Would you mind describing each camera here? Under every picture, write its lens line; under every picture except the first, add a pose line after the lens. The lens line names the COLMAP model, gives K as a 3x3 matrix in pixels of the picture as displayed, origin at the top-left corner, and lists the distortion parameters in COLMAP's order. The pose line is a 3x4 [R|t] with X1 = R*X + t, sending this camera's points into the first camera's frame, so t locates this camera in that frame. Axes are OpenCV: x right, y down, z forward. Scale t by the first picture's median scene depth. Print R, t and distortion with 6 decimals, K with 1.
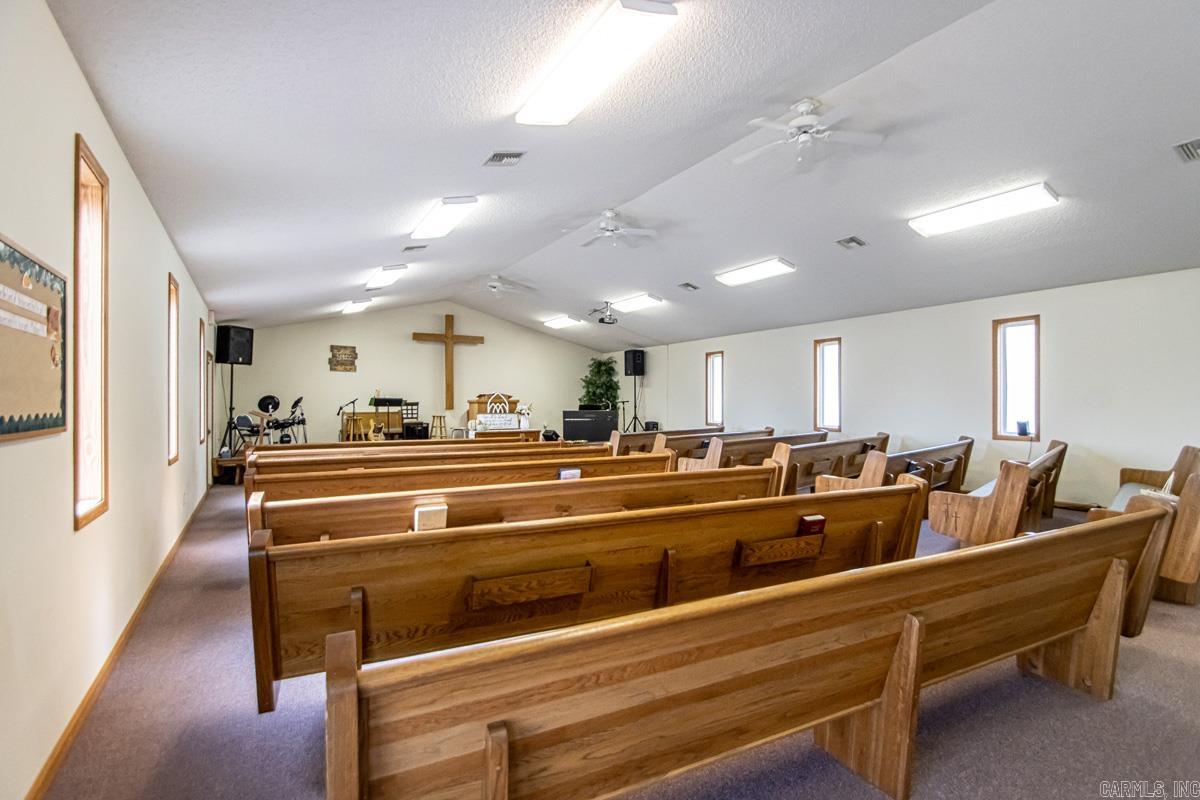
lens RADIAL K [[563.3, 0, 608.9], [0, 563.3, 401.1], [0, 0, 1]] dist [-0.004363, -0.002103]
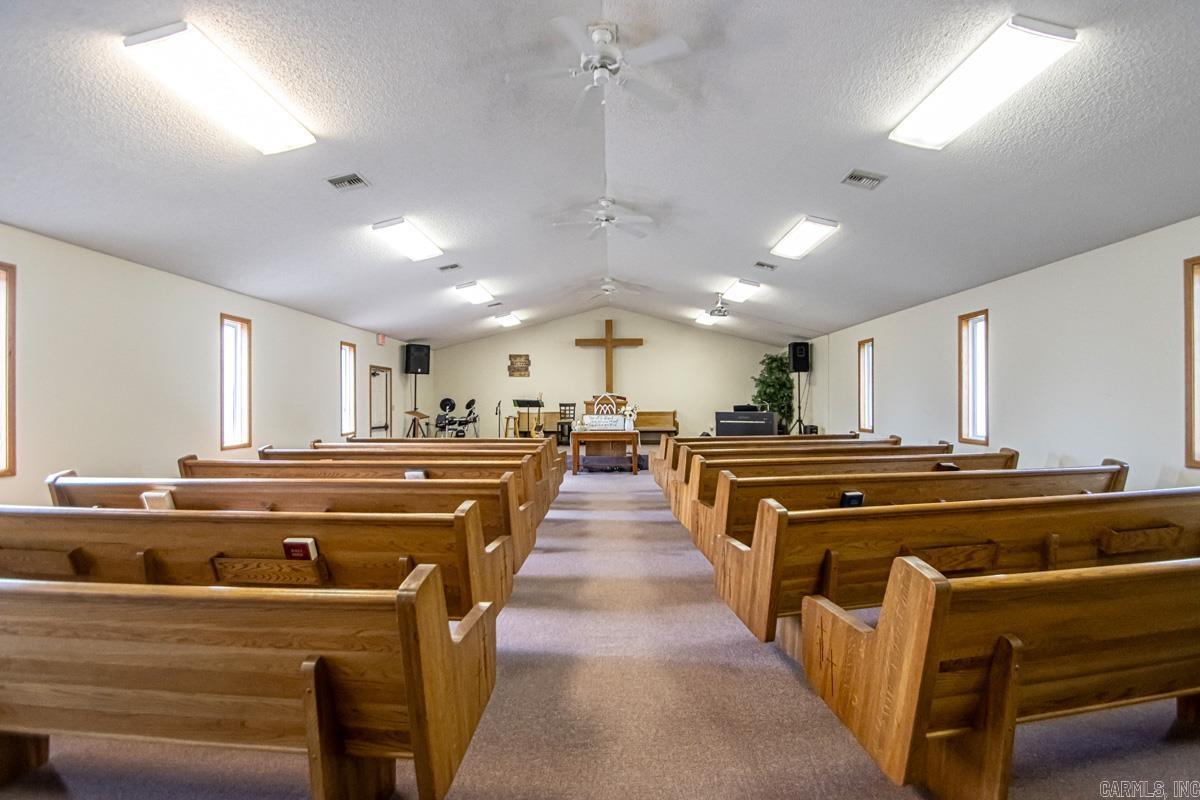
lens RADIAL K [[563.3, 0, 602.7], [0, 563.3, 403.9], [0, 0, 1]] dist [-0.004363, -0.002103]
pose [[0.844885, -0.002426, -0.534943, 0.289348], [0.004982, 0.999982, 0.003335, -0.000539], [0.534925, -0.005483, 0.844882, 0.119647]]
